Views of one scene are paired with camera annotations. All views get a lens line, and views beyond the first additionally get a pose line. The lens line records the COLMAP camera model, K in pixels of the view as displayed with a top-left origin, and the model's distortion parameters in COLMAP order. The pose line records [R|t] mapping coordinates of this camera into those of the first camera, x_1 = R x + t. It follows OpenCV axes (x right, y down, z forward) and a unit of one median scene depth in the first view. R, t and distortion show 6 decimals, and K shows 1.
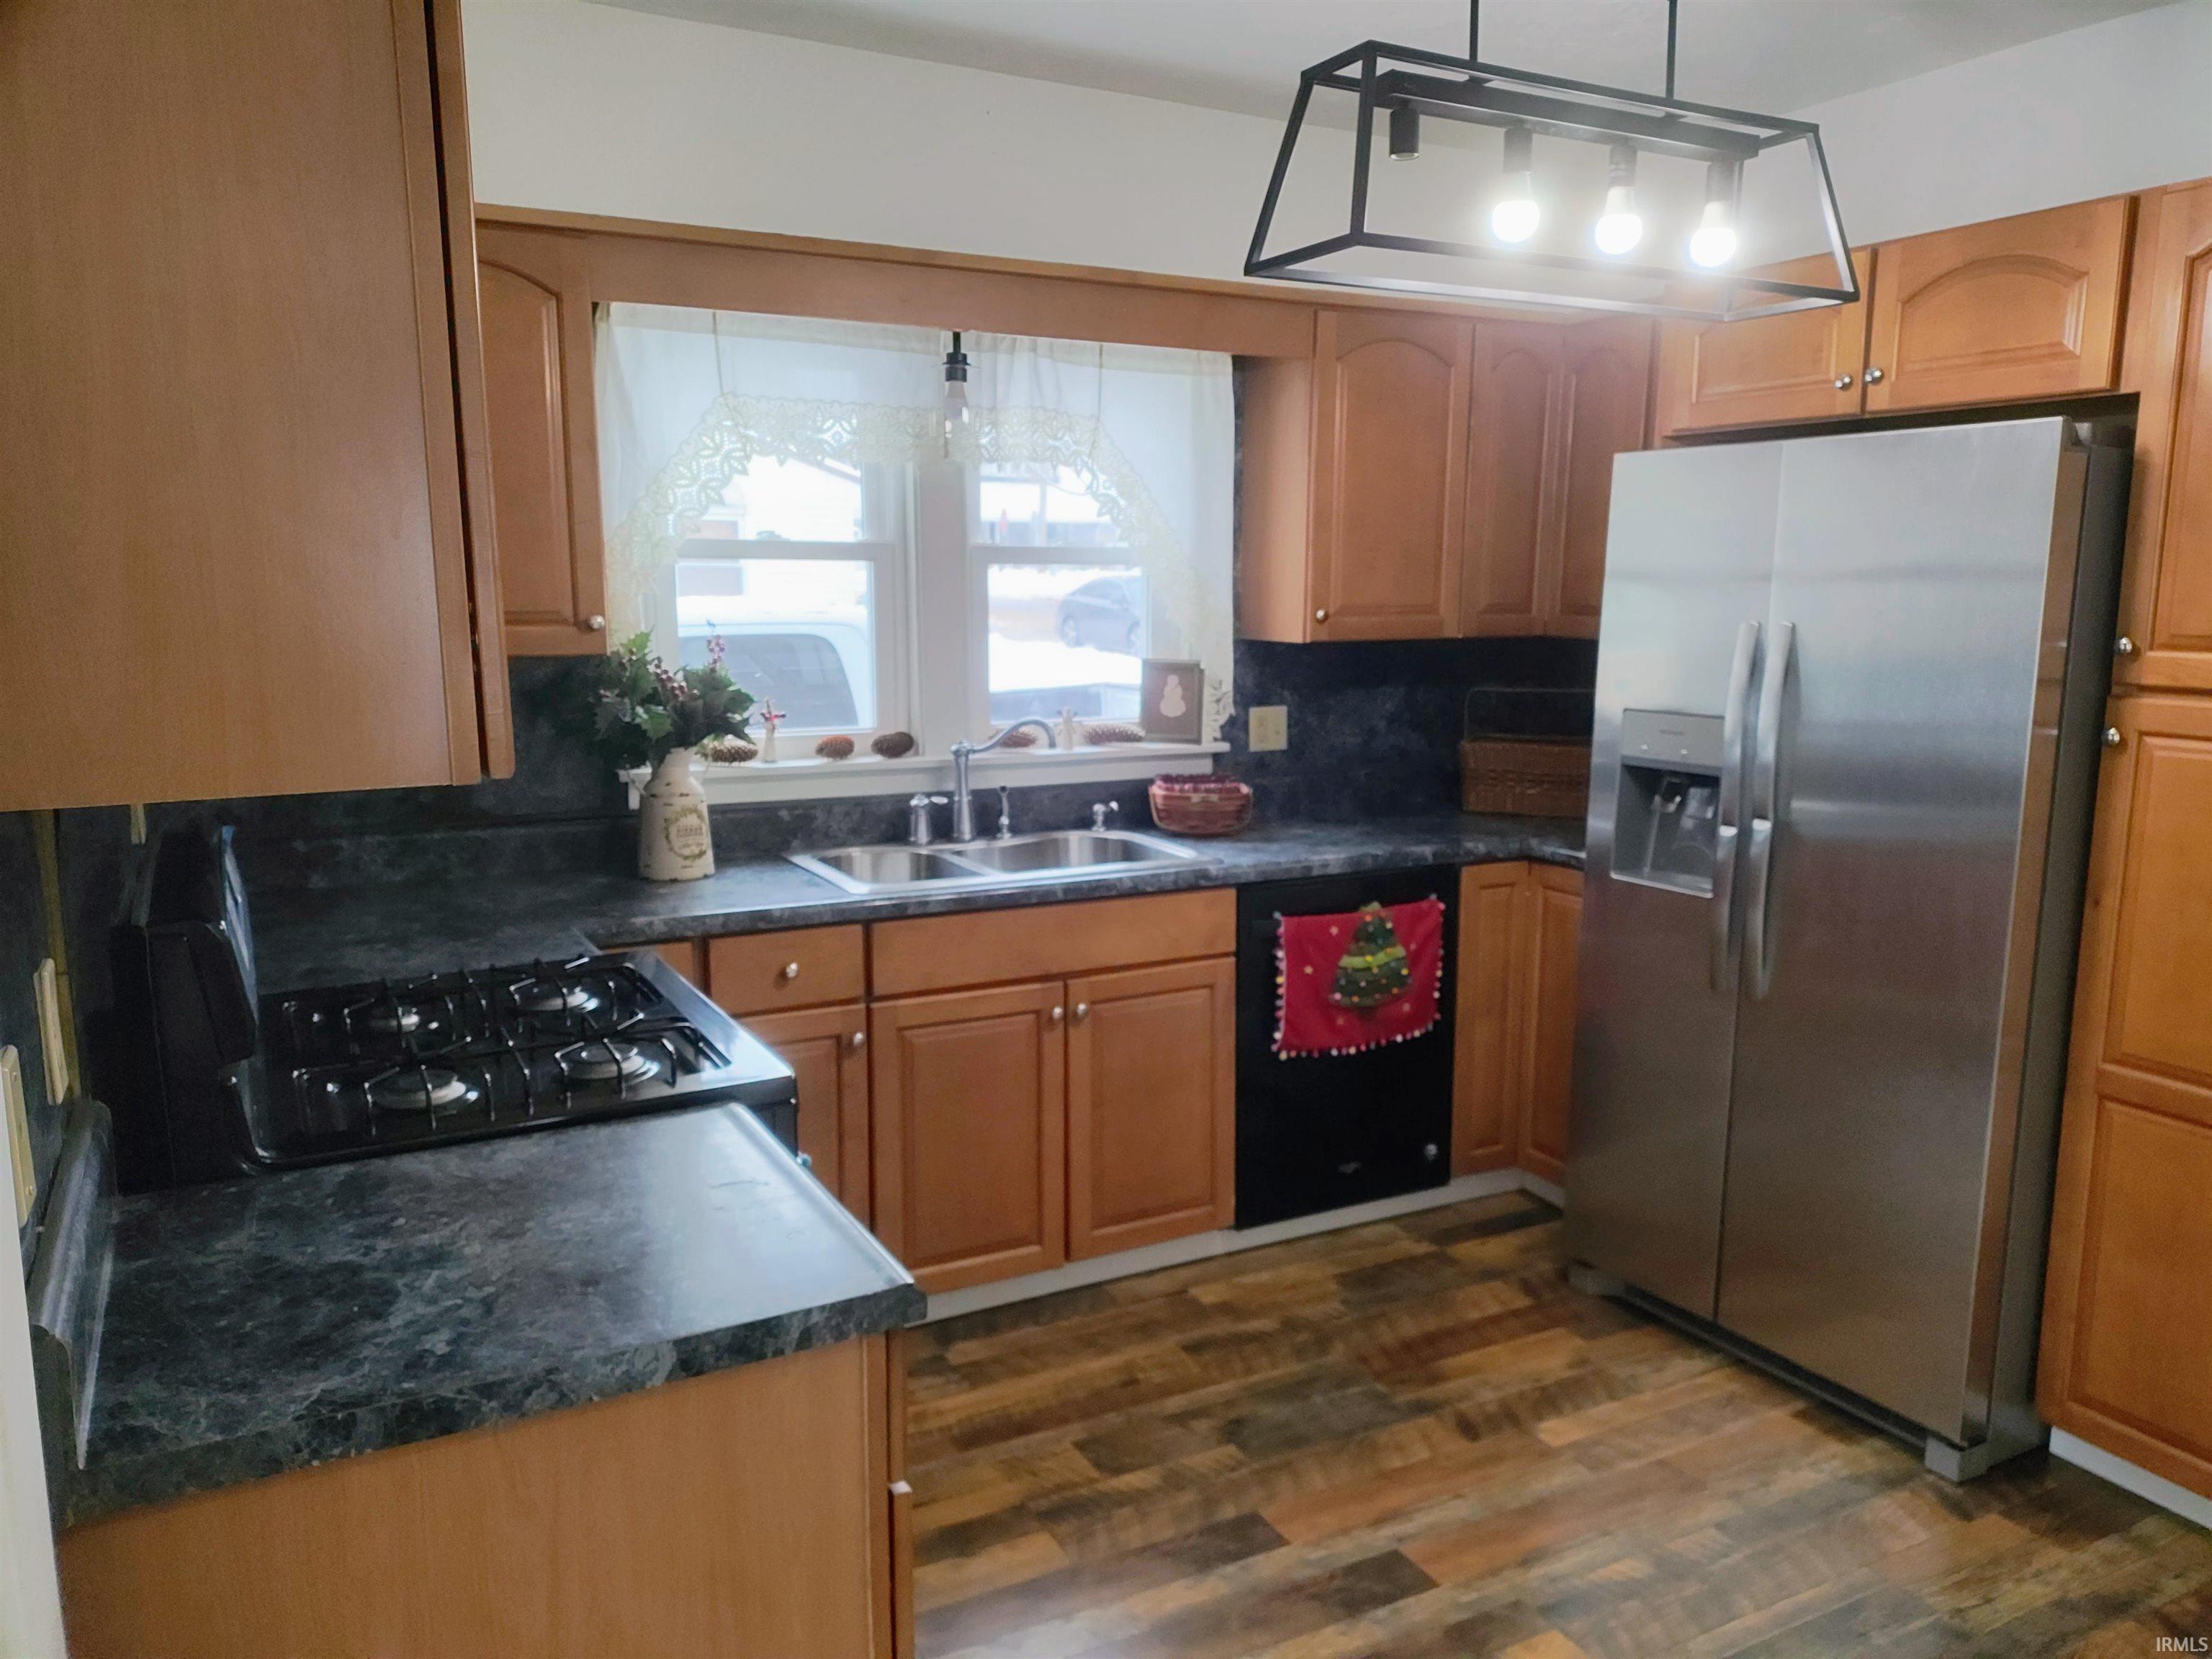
lens RADIAL K [[1605.2, 0, 1118.4], [0, 1605.2, 847.5], [0, 0, 1]] dist [0.083609, -0.081445]
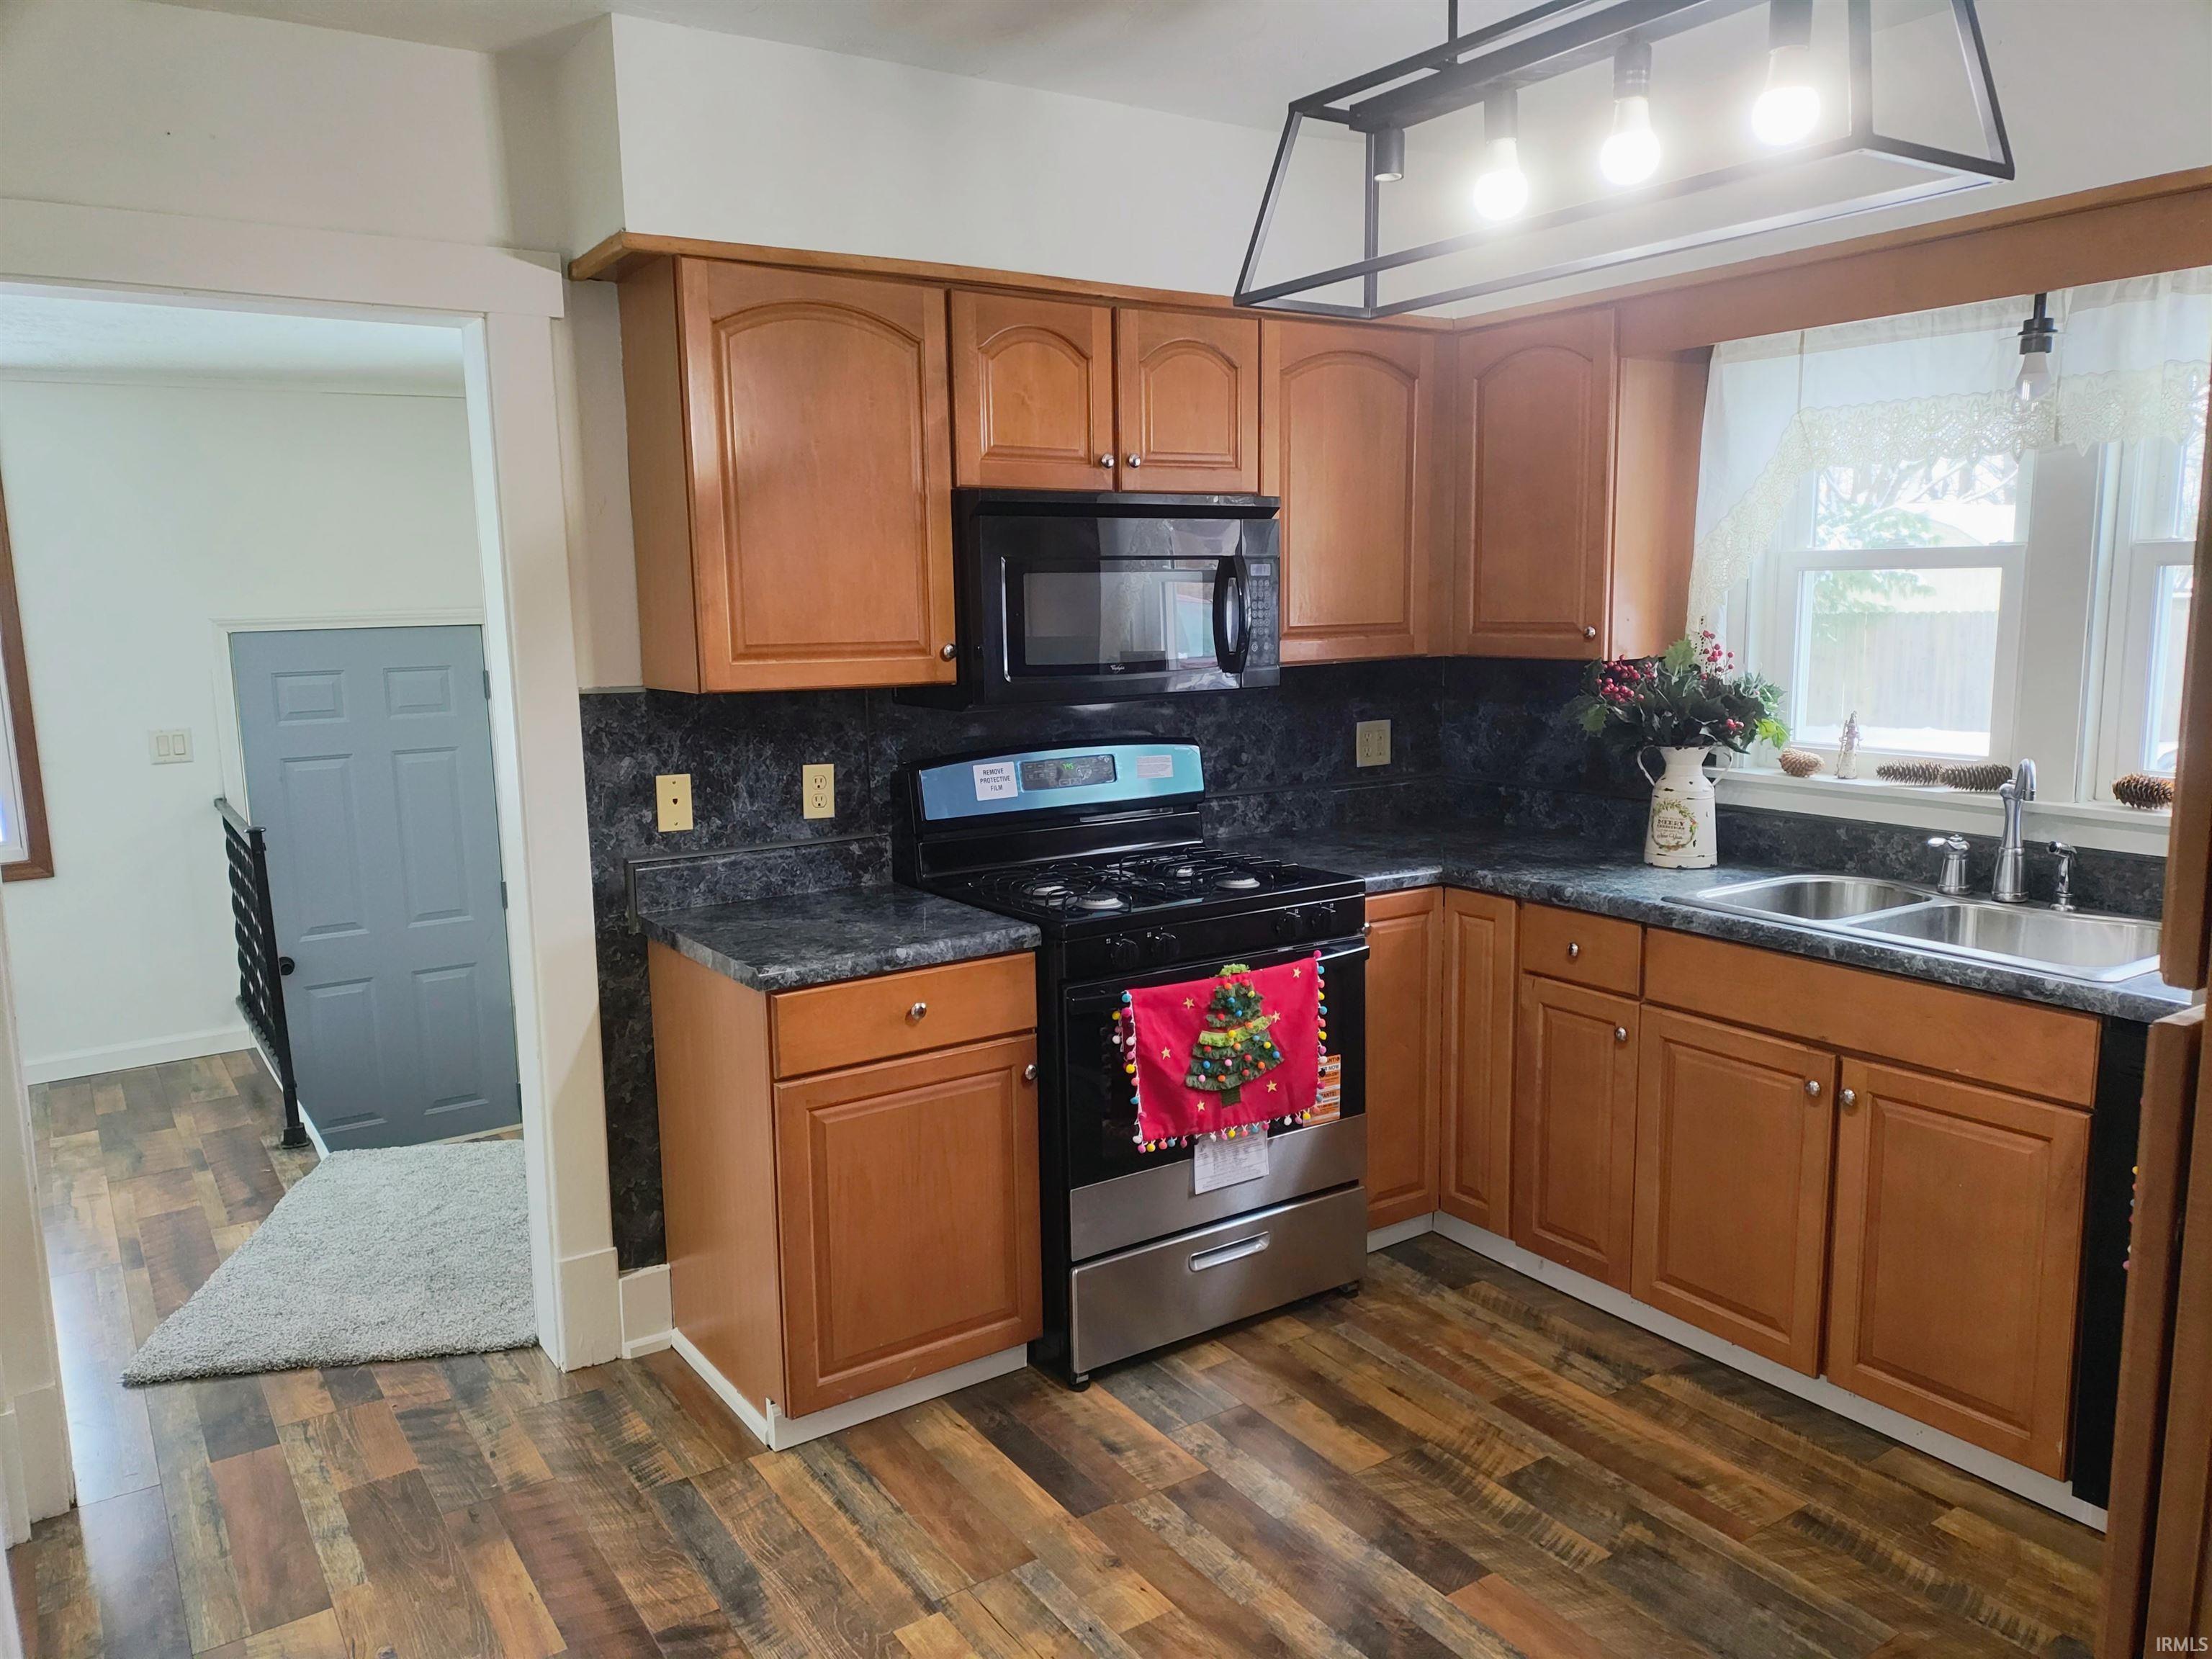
lens RADIAL K [[1605.2, 0, 1135.0], [0, 1605.2, 844.6], [0, 0, 1]] dist [0.083609, -0.081445]
pose [[0.108996, 0.152781, -0.982231, 0.802838], [-0.151698, 0.979101, 0.135460, -0.093228], [0.982399, 0.134238, 0.129895, 0.520987]]
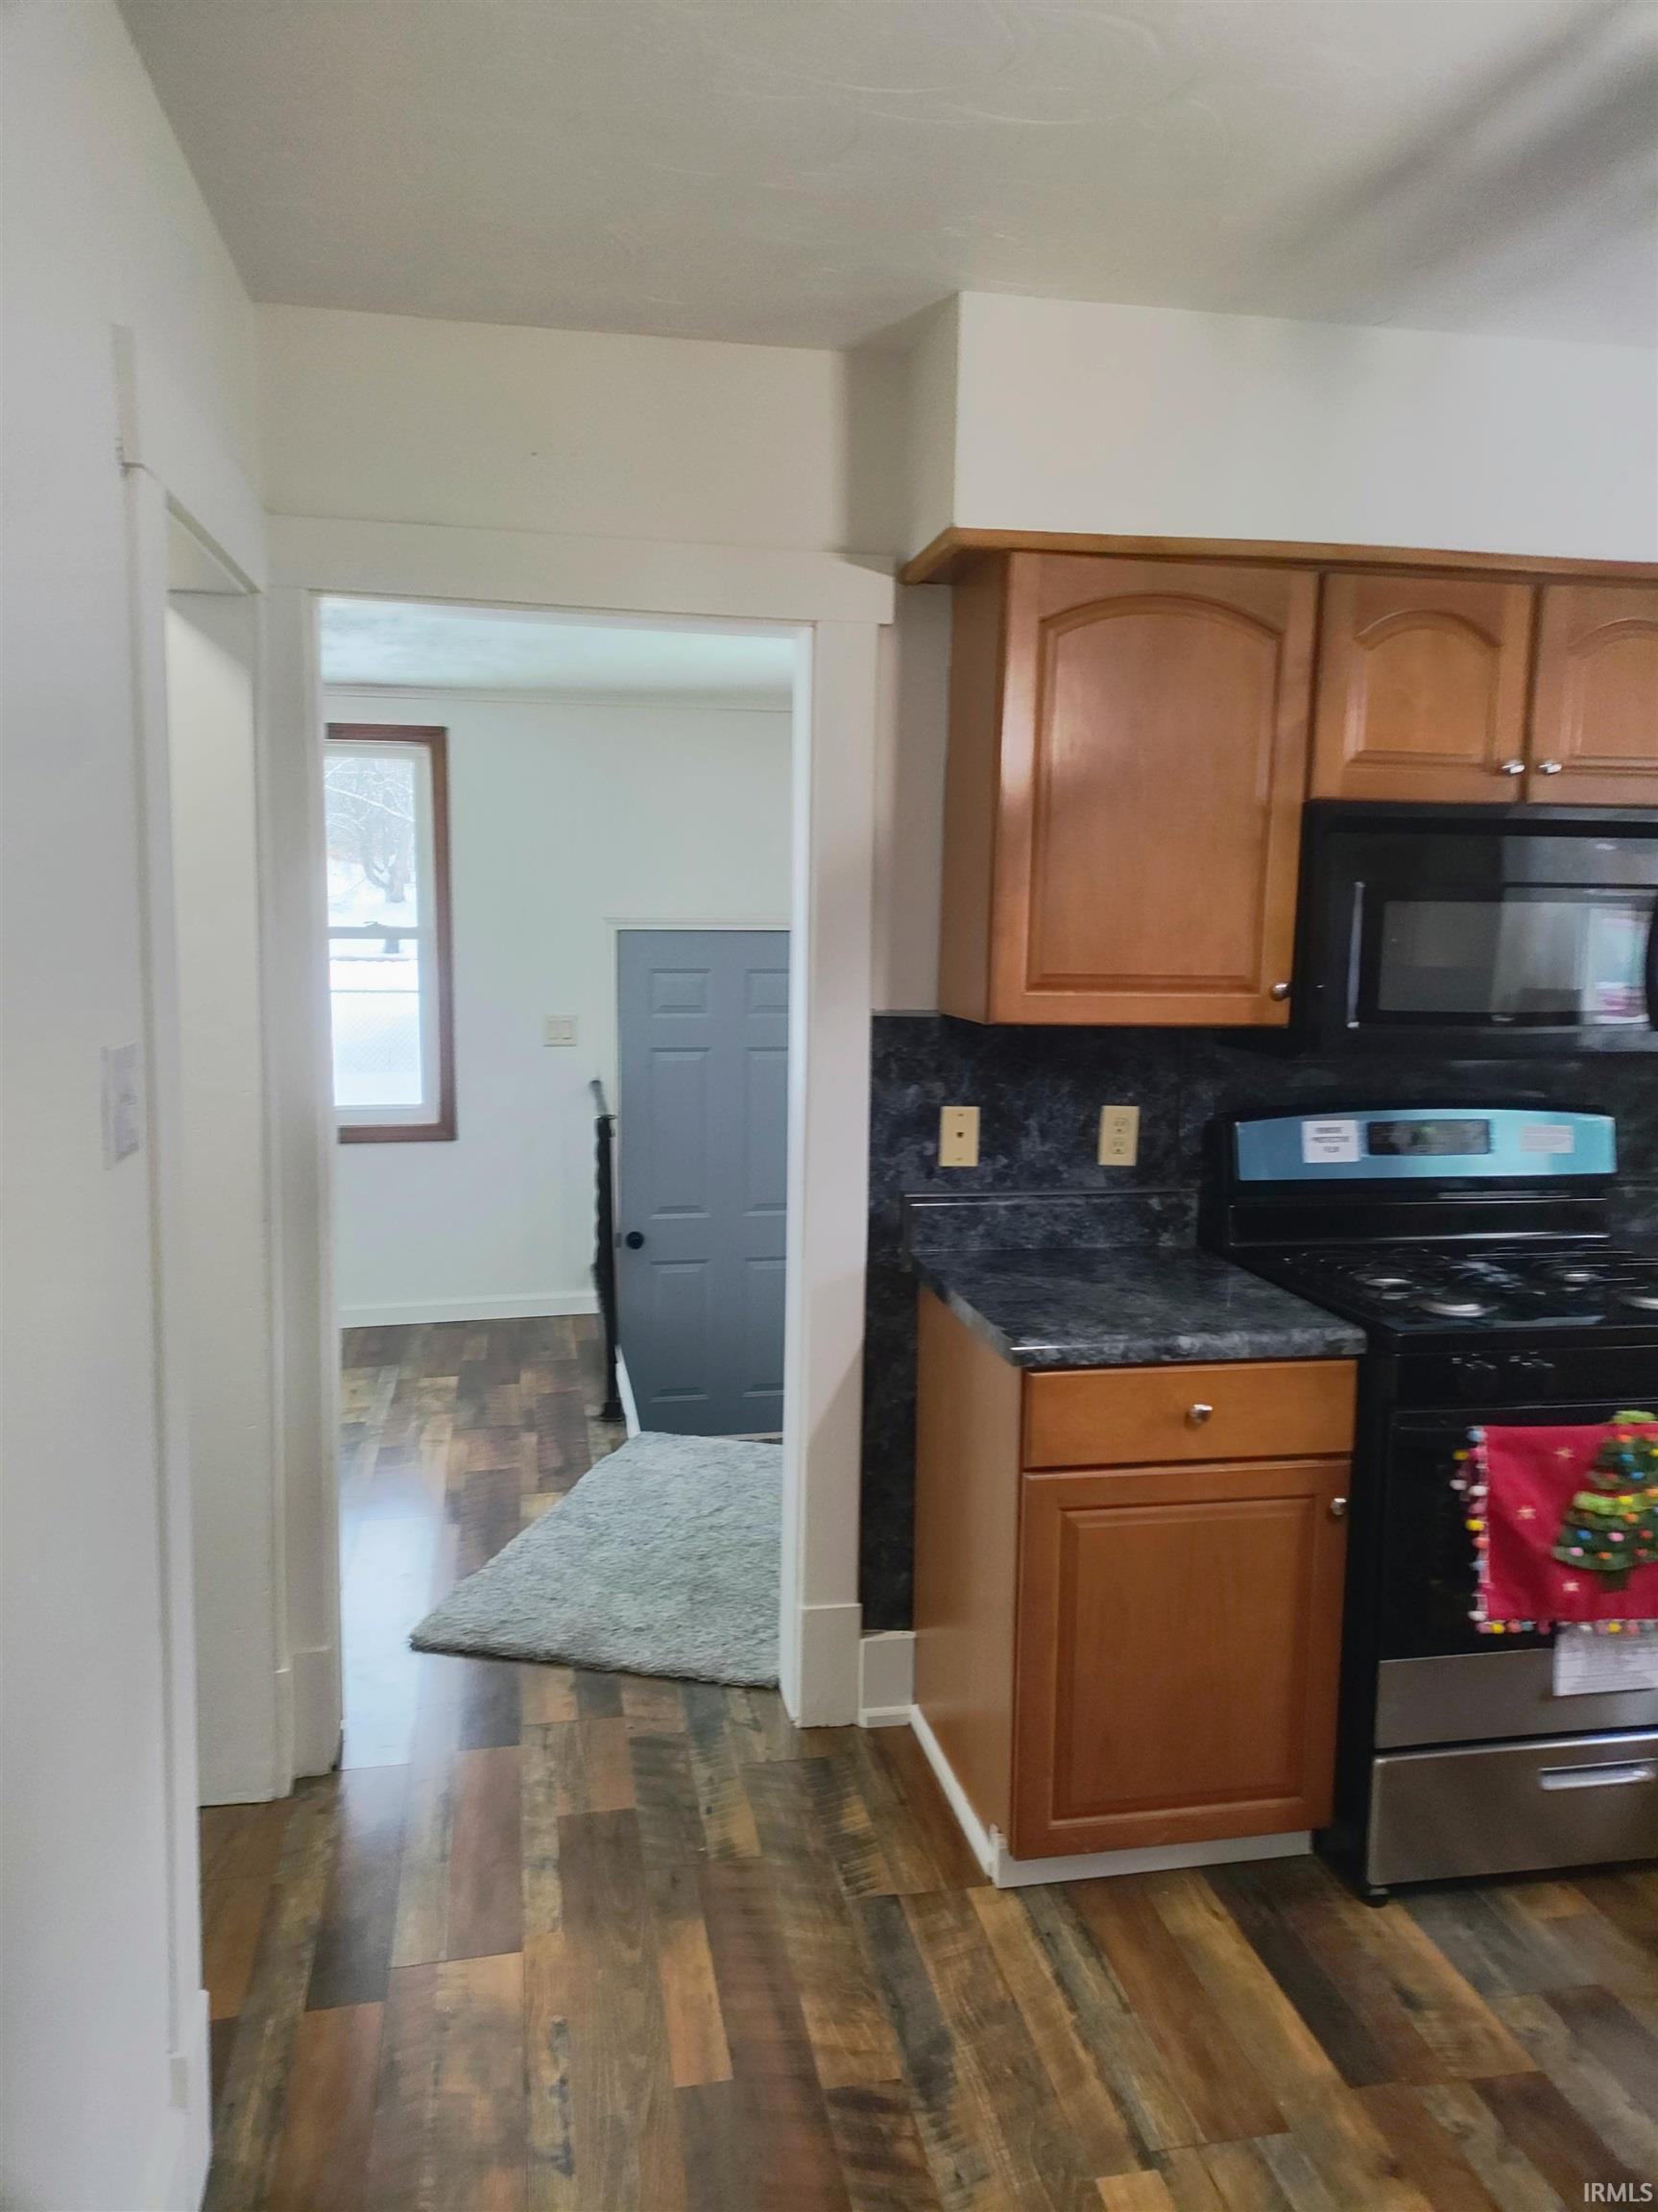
lens RADIAL K [[1605.2, 0, 811.2], [0, 1605.2, 1073.6], [0, 0, 1]] dist [0.083609, -0.081445]
pose [[-0.317564, 0.100813, -0.942863, 0.714623], [-0.177923, 0.970337, 0.163677, -0.105697], [0.931395, 0.219735, -0.290207, 0.539904]]
